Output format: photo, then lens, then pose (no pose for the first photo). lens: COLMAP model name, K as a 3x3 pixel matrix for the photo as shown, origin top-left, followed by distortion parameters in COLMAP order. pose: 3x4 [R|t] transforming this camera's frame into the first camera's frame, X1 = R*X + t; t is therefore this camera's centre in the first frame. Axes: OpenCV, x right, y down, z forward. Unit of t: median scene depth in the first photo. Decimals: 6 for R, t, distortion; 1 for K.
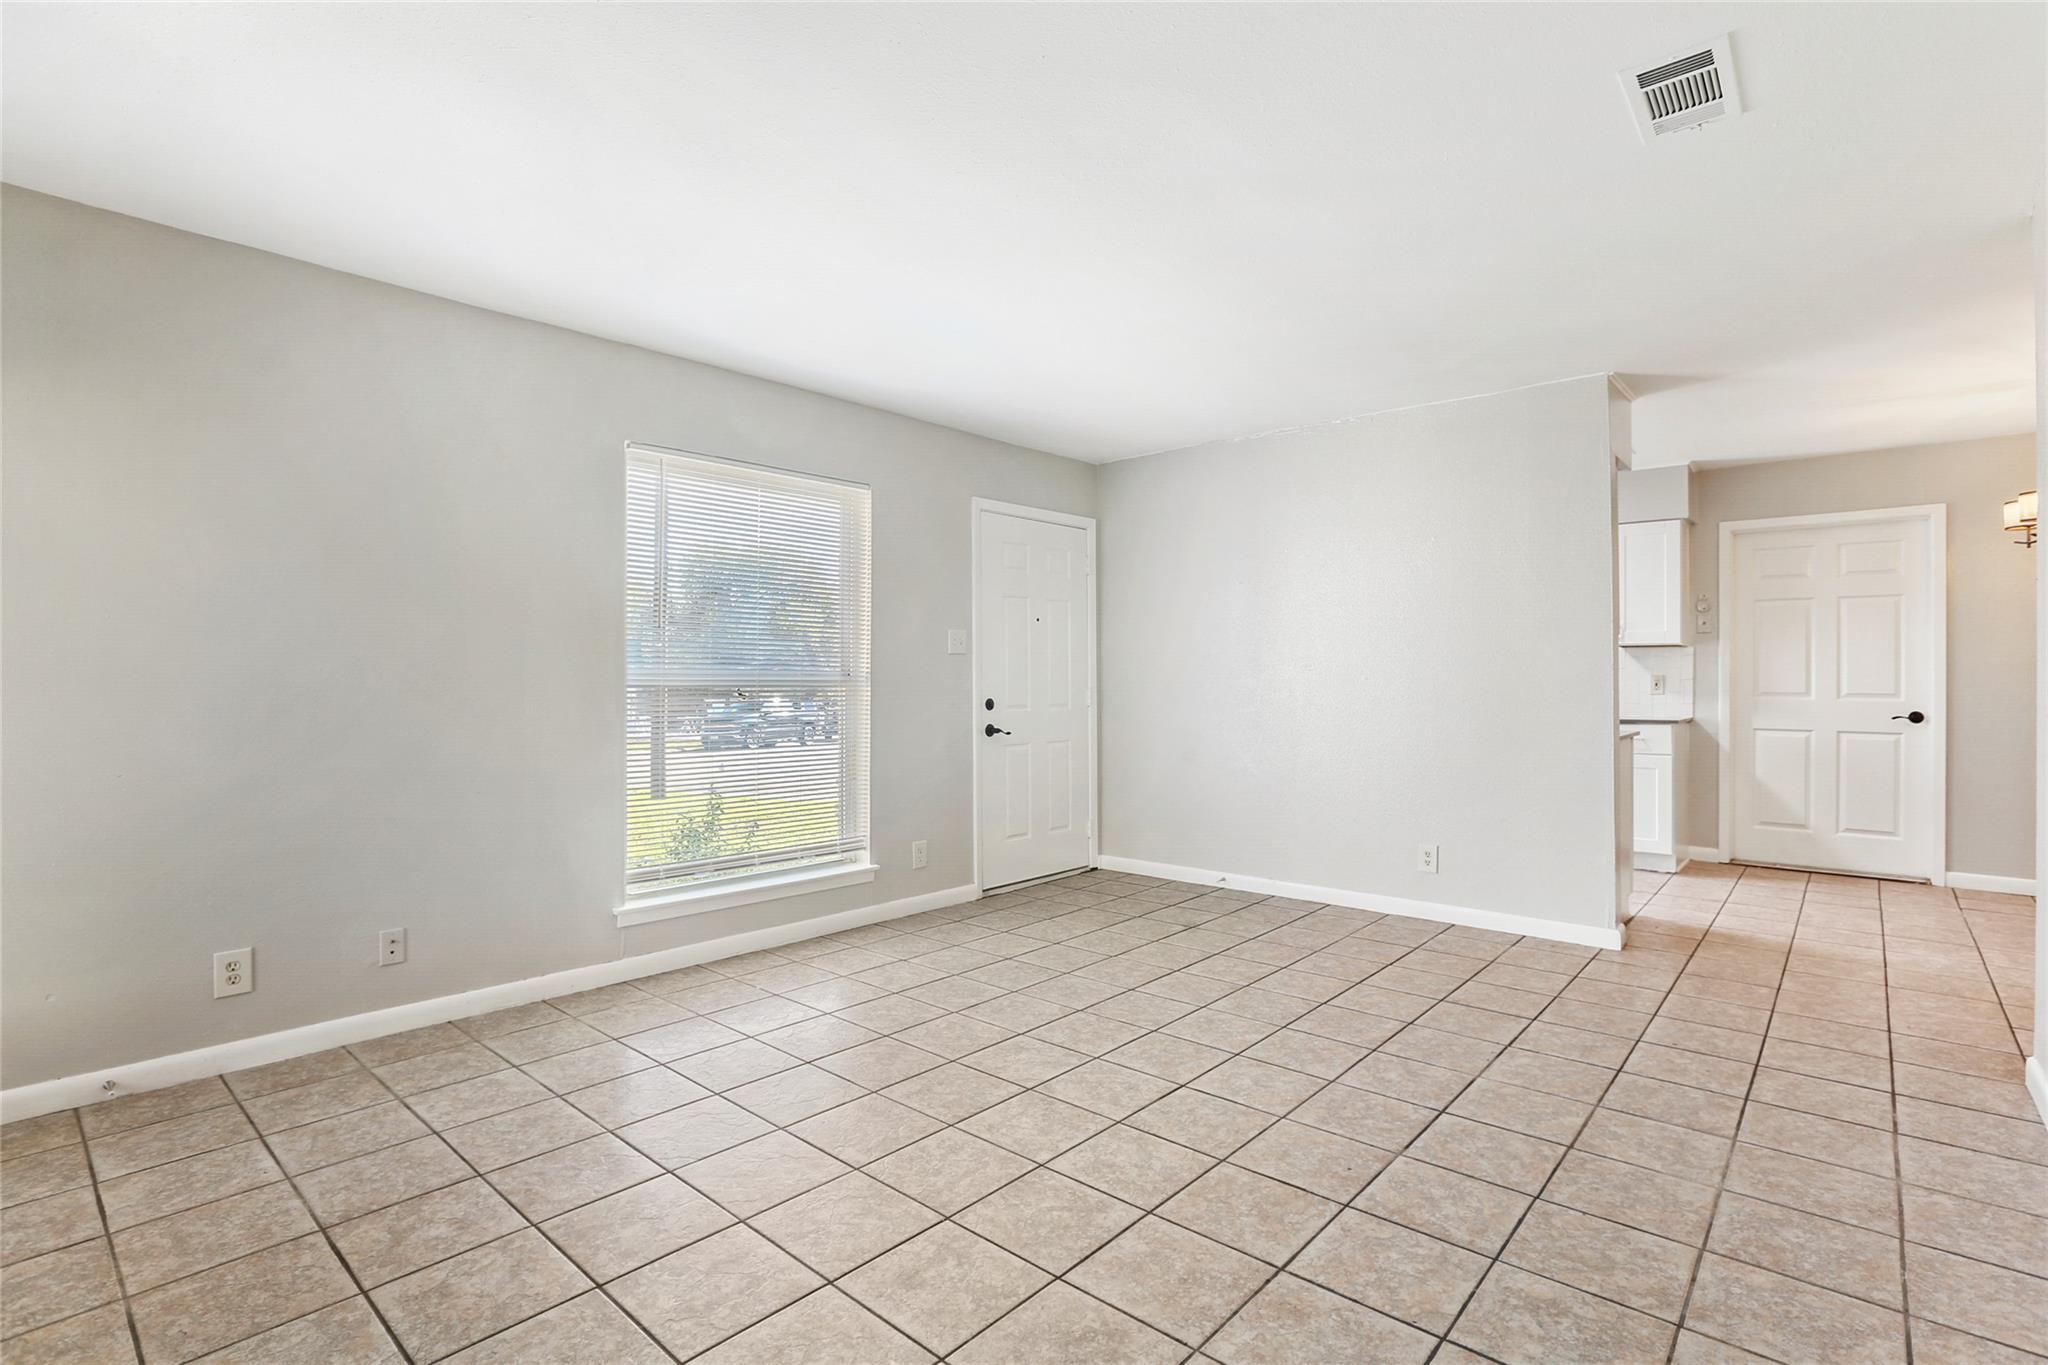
lens RADIAL K [[960.5, 0, 1024.0], [0, 960.5, 682.5], [0, 0, 1]] dist [-0.056476, 0.020241]
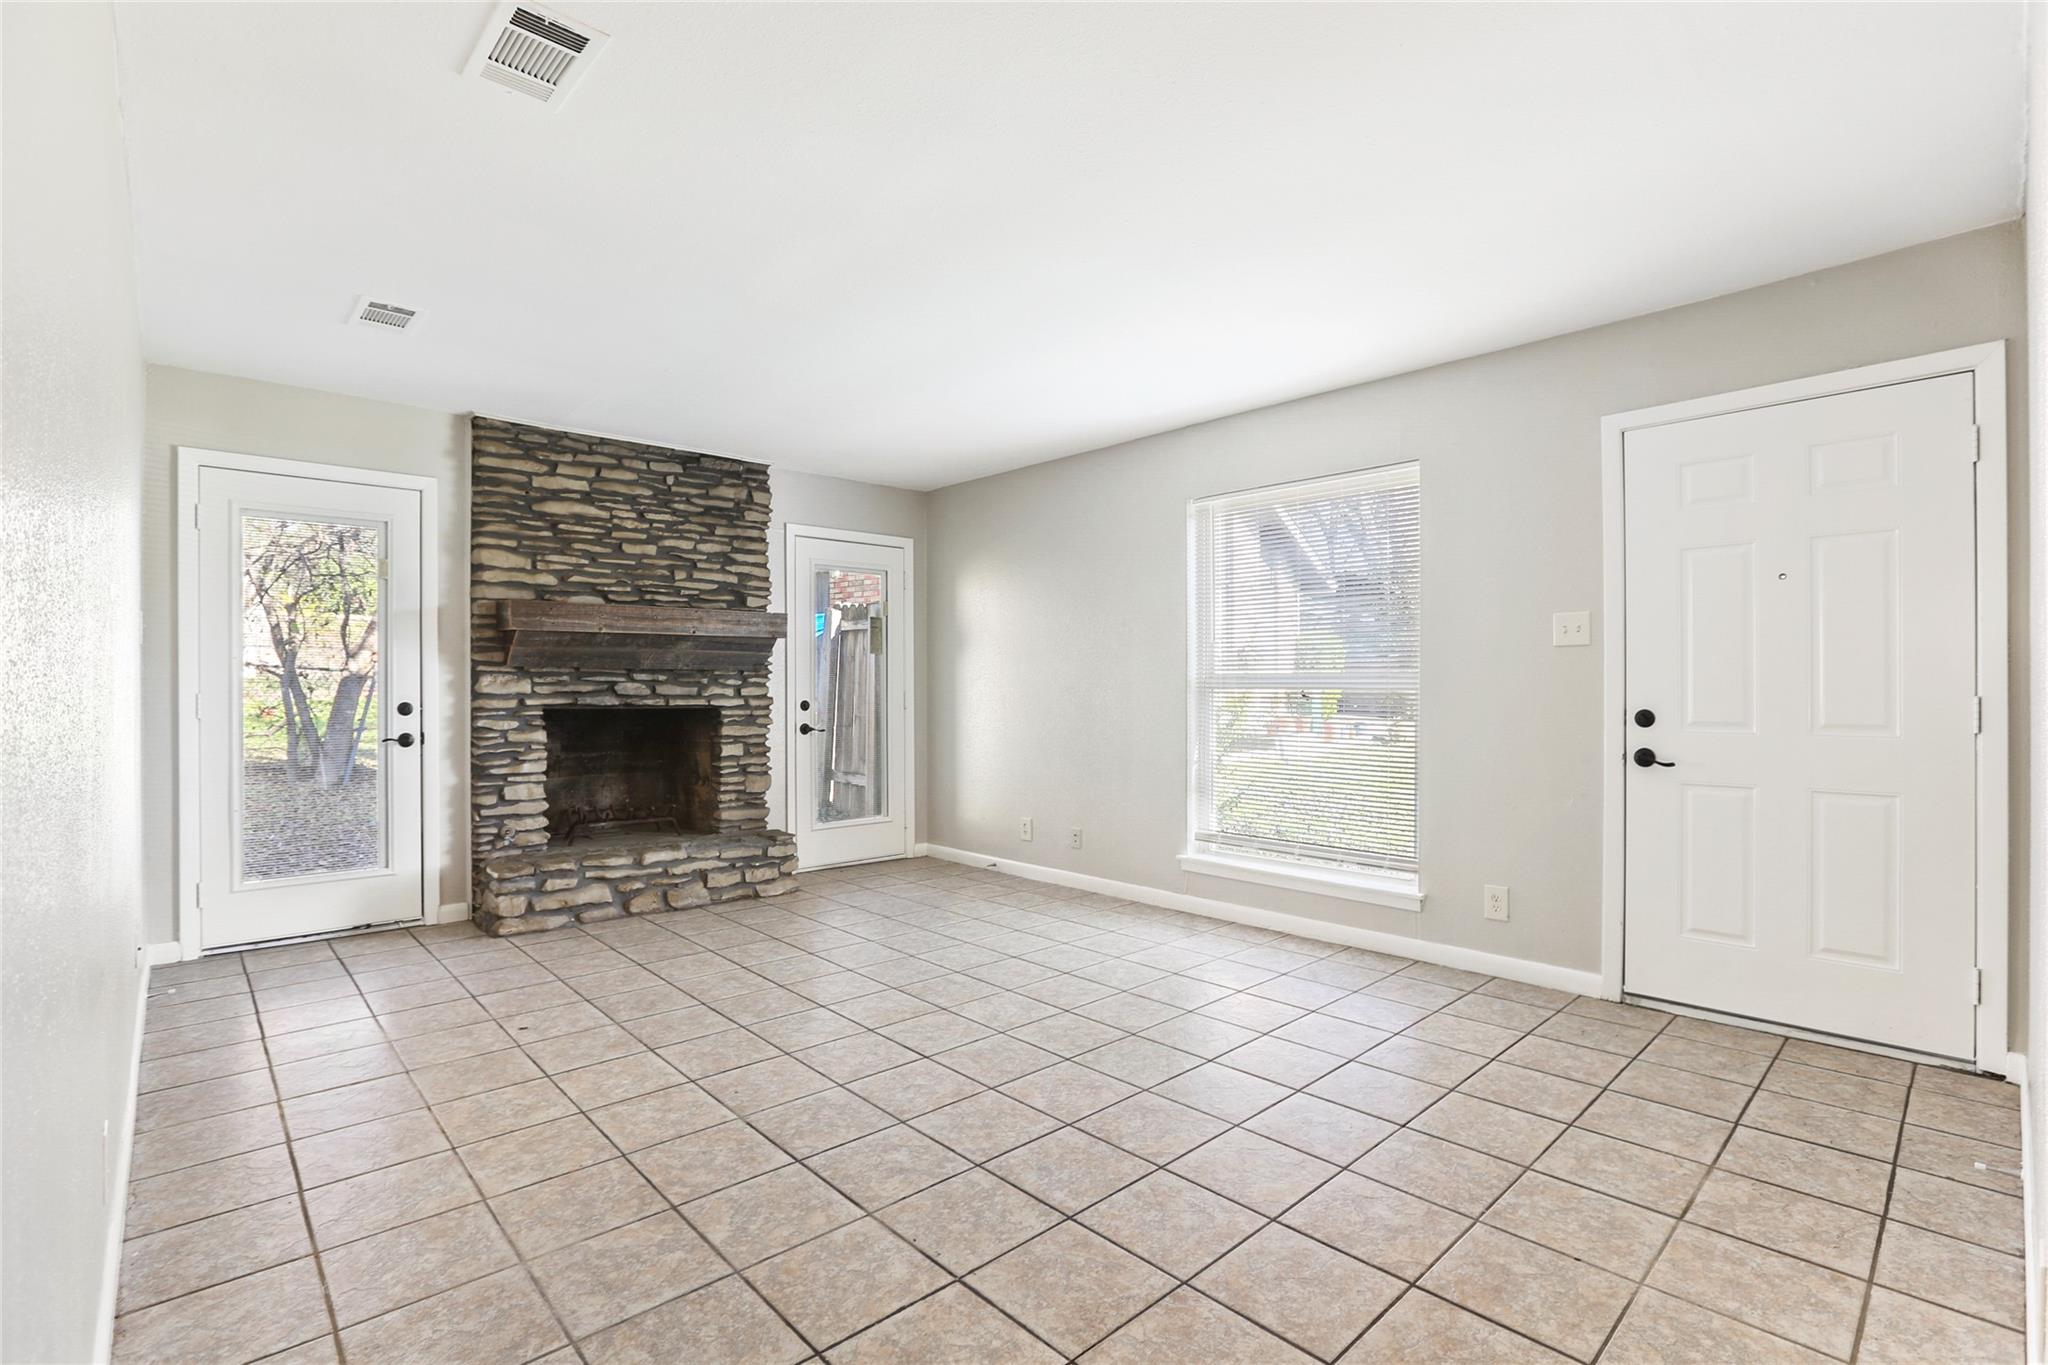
lens RADIAL K [[944.3, 0, 1020.5], [0, 944.3, 686.6], [0, 0, 1]] dist [-0.055997, 0.021124]
pose [[-0.093474, 0.002035, -0.995620, 0.979490], [0.001086, 0.999998, 0.001942, -0.001313], [0.995621, -0.000900, -0.093476, 0.967164]]
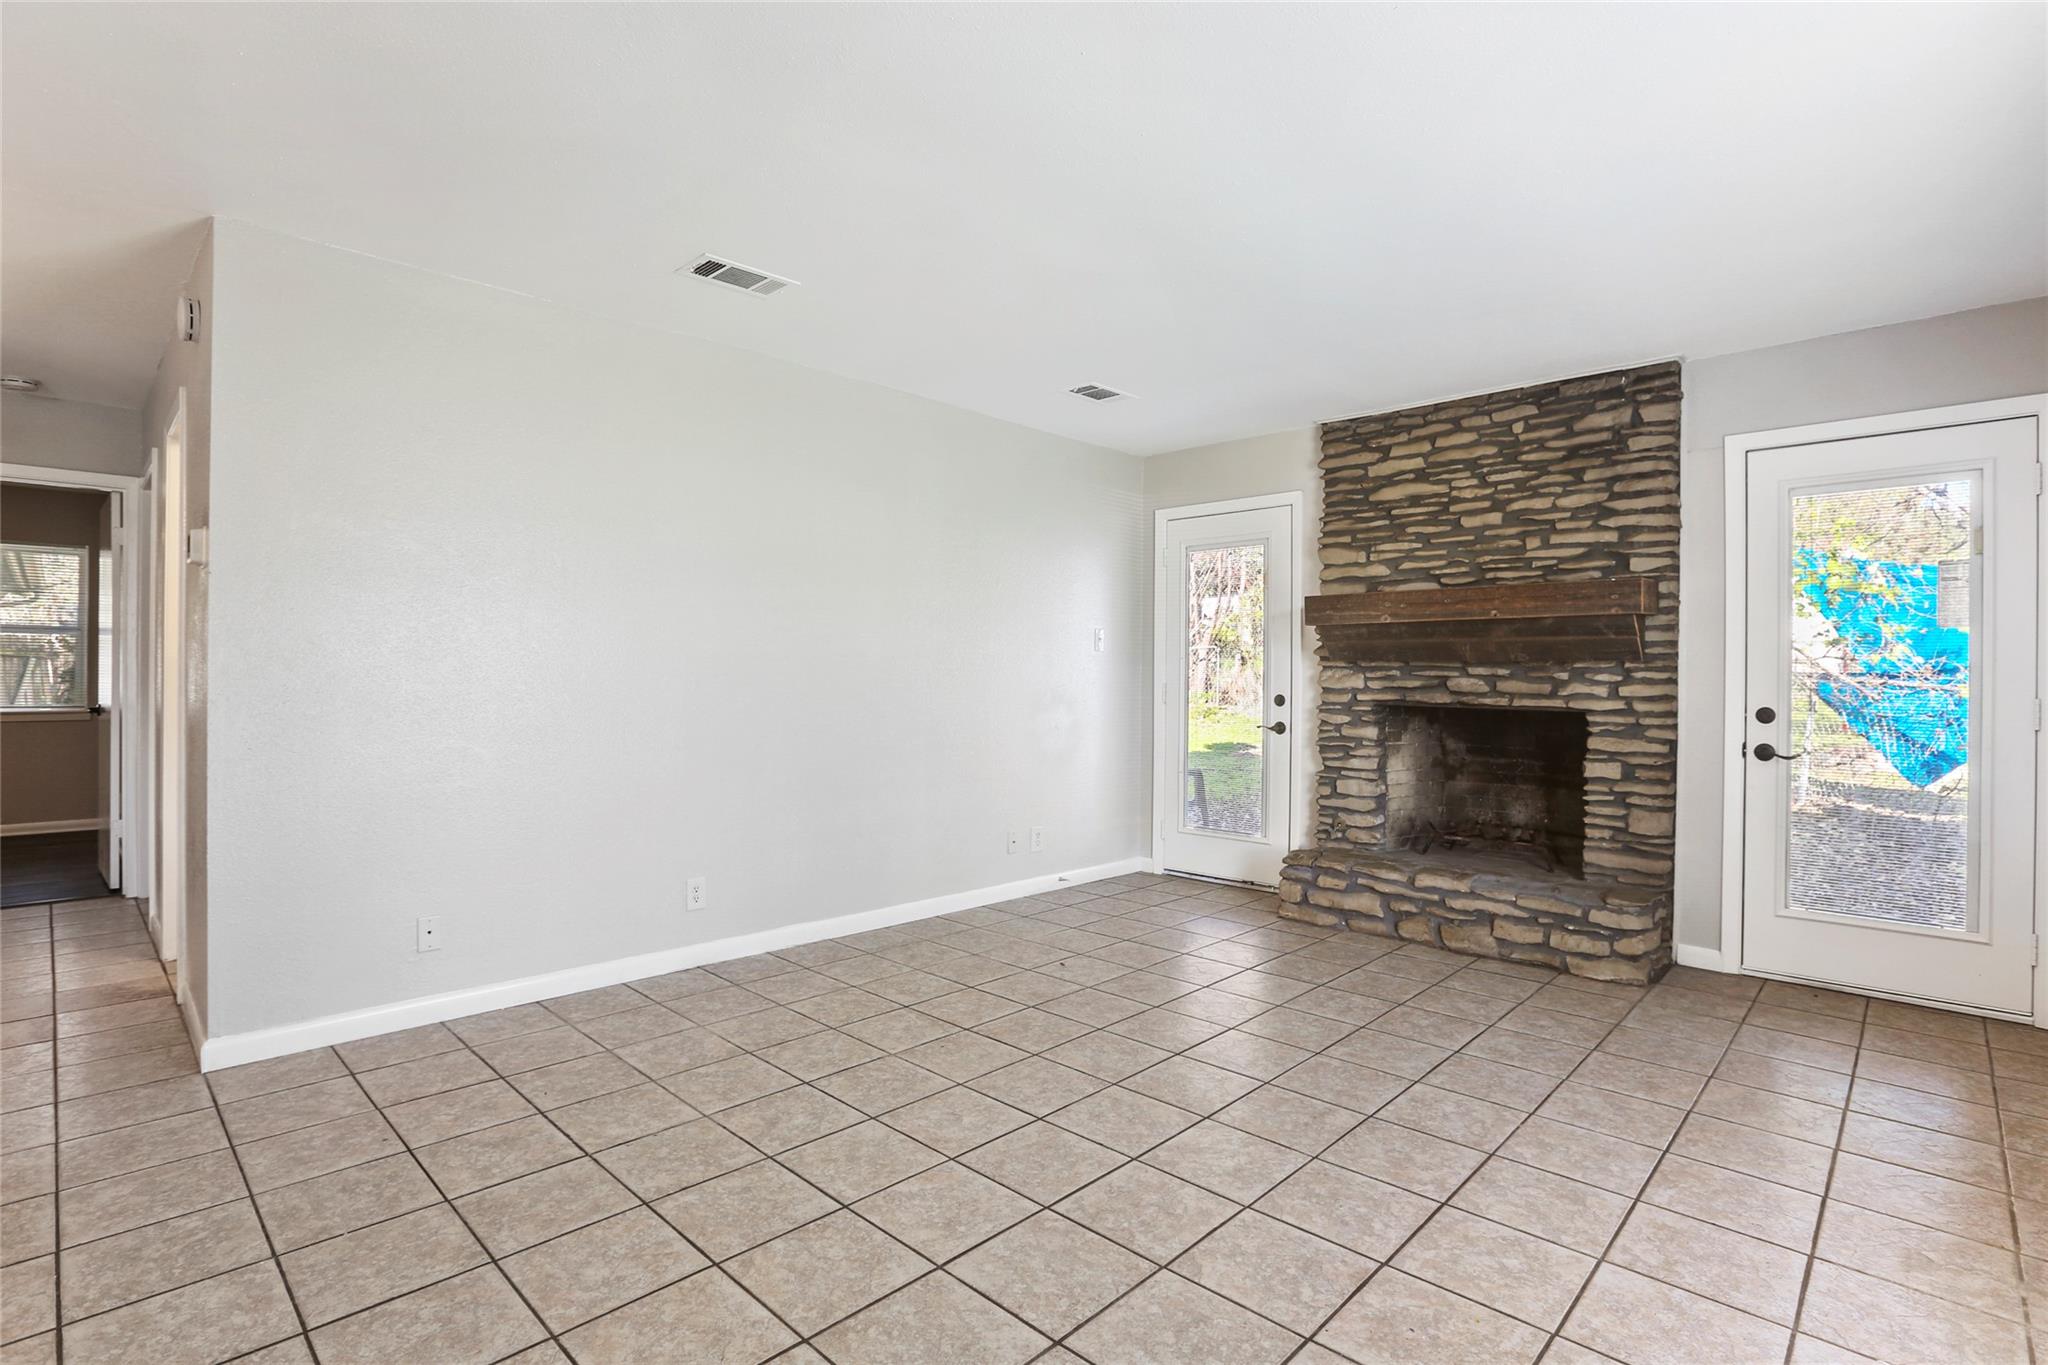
lens RADIAL K [[981.9, 0, 1024.0], [0, 981.9, 682.5], [0, 0, 1]] dist [-0.061822, 0.024671]
pose [[-0.999239, -0.006963, 0.038381, 0.119896], [-0.006833, 0.999970, 0.003519, 0.000425], [-0.038404, 0.003255, -0.999257, 1.549826]]
